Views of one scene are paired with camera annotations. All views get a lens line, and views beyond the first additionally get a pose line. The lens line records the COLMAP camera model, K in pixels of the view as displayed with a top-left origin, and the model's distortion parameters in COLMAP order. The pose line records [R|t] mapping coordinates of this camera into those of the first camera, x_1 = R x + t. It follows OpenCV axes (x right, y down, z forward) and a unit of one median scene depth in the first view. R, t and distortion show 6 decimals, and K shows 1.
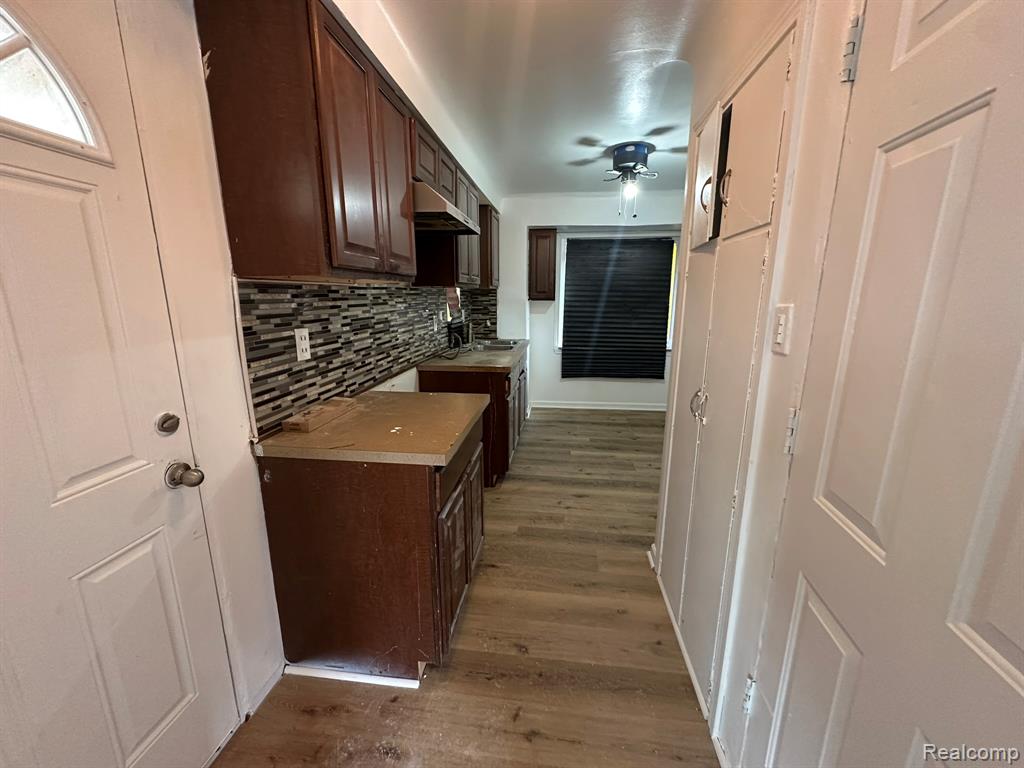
lens RADIAL K [[406.1, 0, 509.0], [0, 406.1, 385.4], [0, 0, 1]] dist [-0.001637, -0.000336]
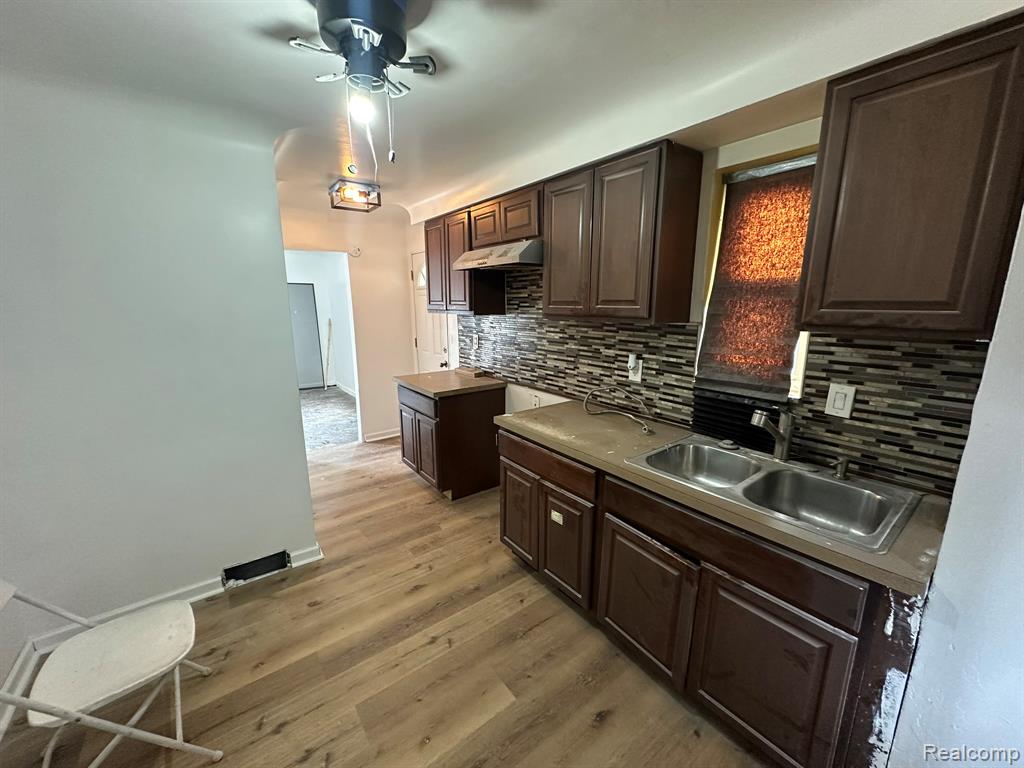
lens RADIAL K [[406.1, 0, 510.7], [0, 406.1, 383.0], [0, 0, 1]] dist [-0.001637, -0.000336]
pose [[-0.715001, 0.142115, -0.684526, 0.356073], [-0.150020, 0.925125, 0.348765, -0.267101], [0.682838, 0.352060, -0.640146, 1.010734]]
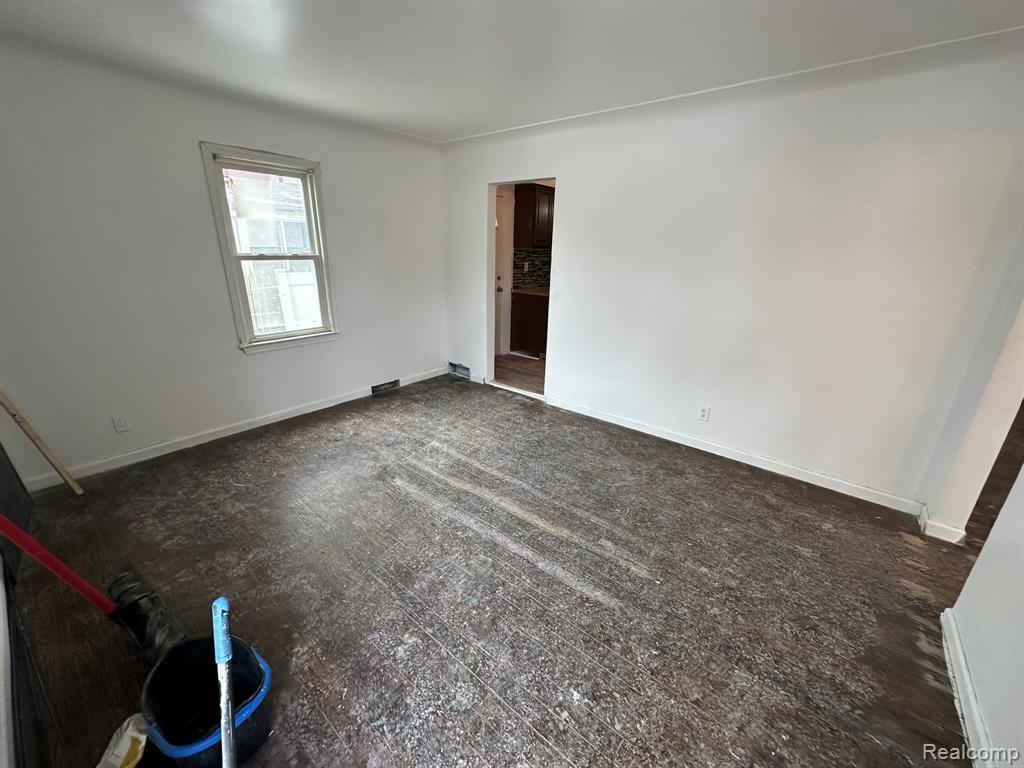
lens RADIAL K [[406.1, 0, 513.7], [0, 406.1, 384.4], [0, 0, 1]] dist [-0.001637, -0.000336]
pose [[0.841971, 0.198263, -0.501774, 0.551272], [-0.147003, 0.979147, 0.140216, 0.167909], [0.519111, -0.044296, 0.853558, -0.851748]]
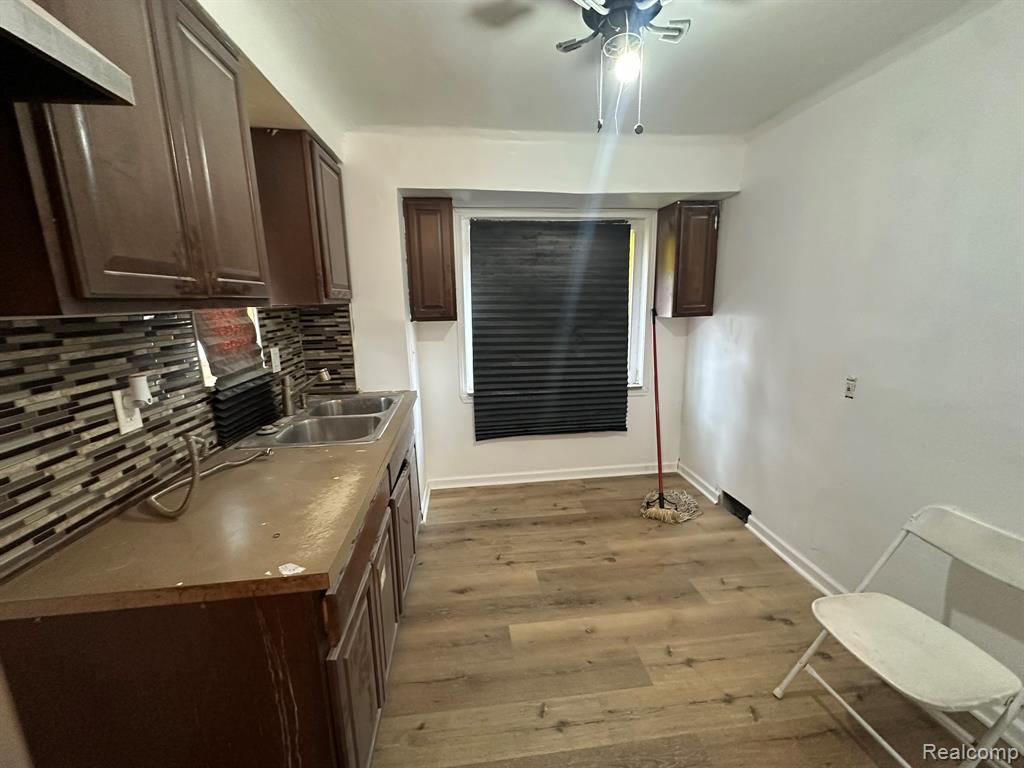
lens RADIAL K [[406.1, 0, 511.6], [0, 406.1, 383.6], [0, 0, 1]] dist [-0.001637, -0.000336]
pose [[0.970435, -0.064235, 0.232657, 0.050260], [0.067971, 0.997655, -0.008070, -0.116014], [-0.231593, 0.023645, 0.972525, 0.441022]]
